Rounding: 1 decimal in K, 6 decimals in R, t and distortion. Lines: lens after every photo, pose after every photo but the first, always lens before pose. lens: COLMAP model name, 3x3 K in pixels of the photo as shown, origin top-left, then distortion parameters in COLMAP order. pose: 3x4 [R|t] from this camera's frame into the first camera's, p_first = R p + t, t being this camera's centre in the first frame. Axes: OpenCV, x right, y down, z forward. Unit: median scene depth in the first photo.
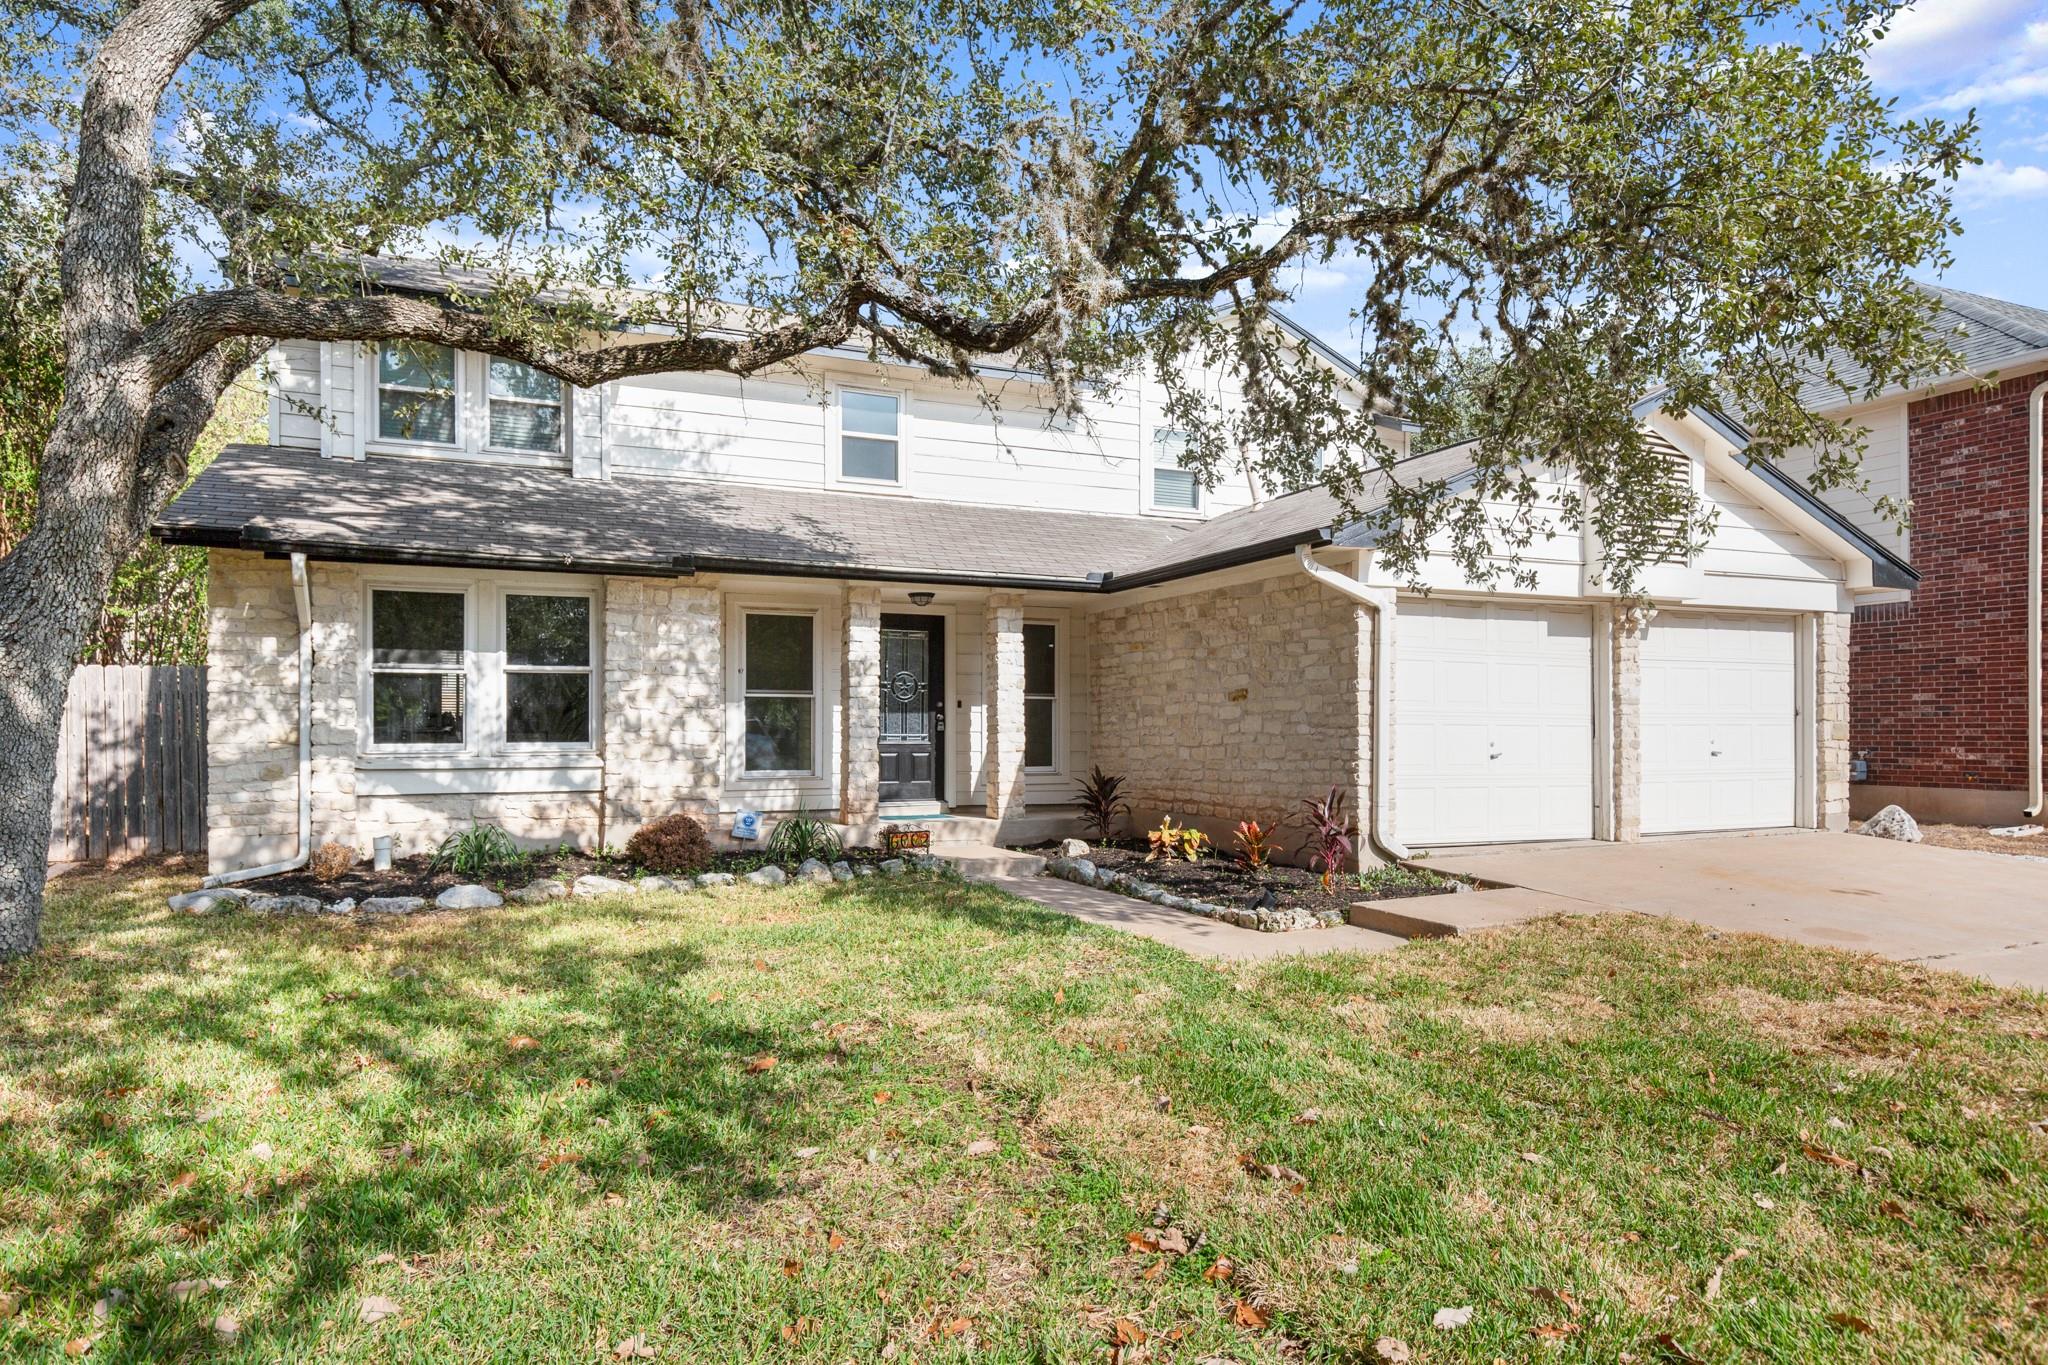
lens RADIAL K [[1235.9, 0, 1031.5], [0, 1235.9, 716.3], [0, 0, 1]] dist [-0.009498, 0.000937]
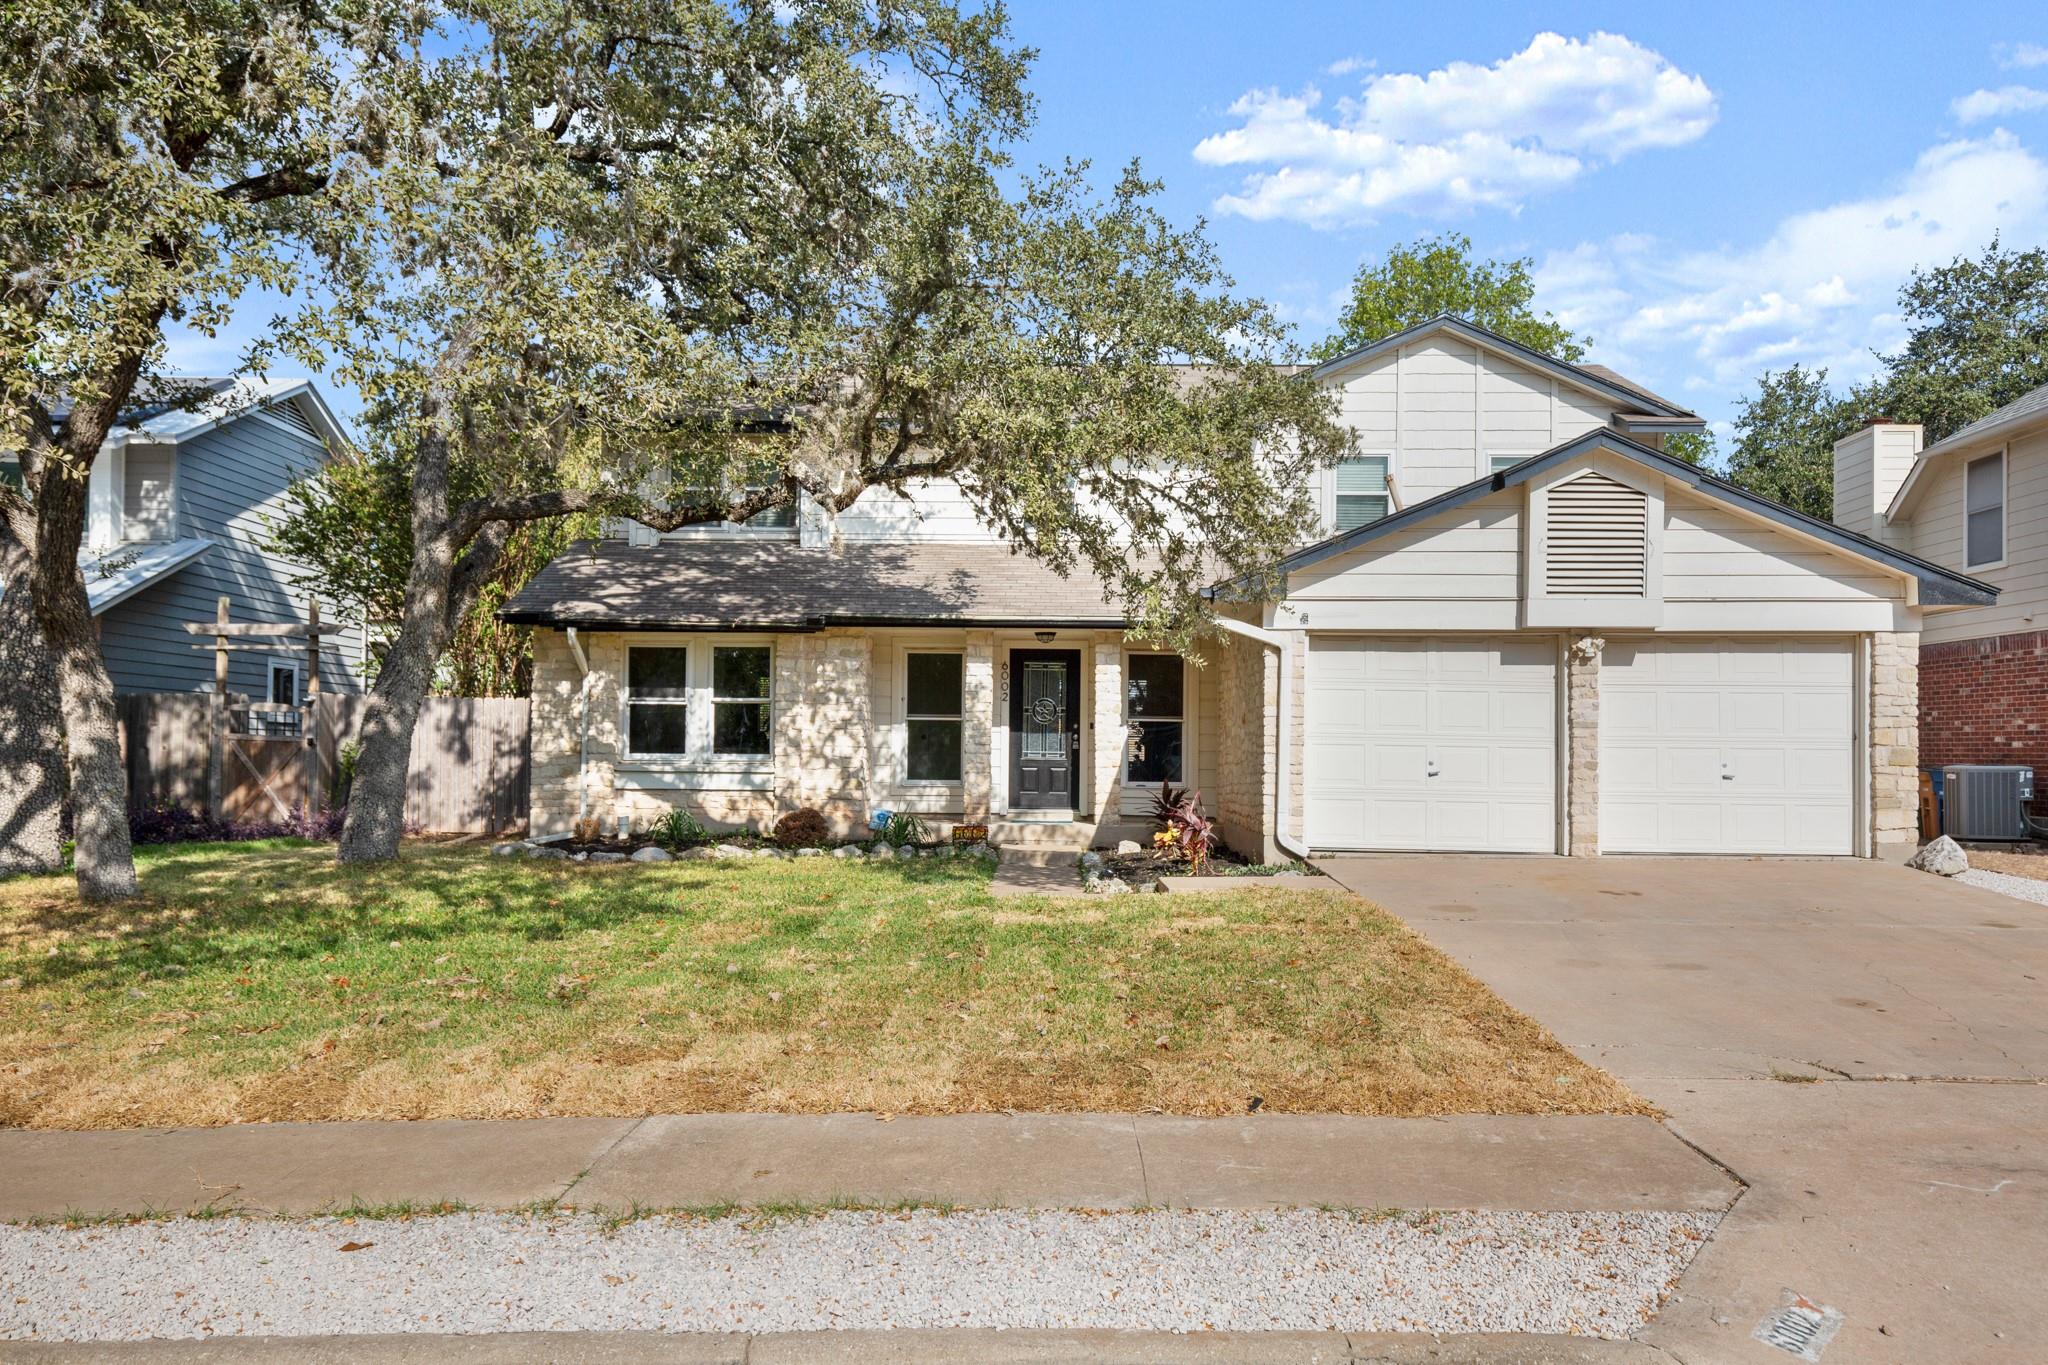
lens RADIAL K [[1648.9, 0, 1024.9], [0, 1648.9, 689.7], [0, 0, 1]] dist [0.002662, -0.000893]
pose [[0.897362, -0.007445, -0.441232, 0.701433], [-0.005178, 0.999611, -0.027398, -0.001417], [0.441265, 0.026871, 0.896975, -0.505937]]
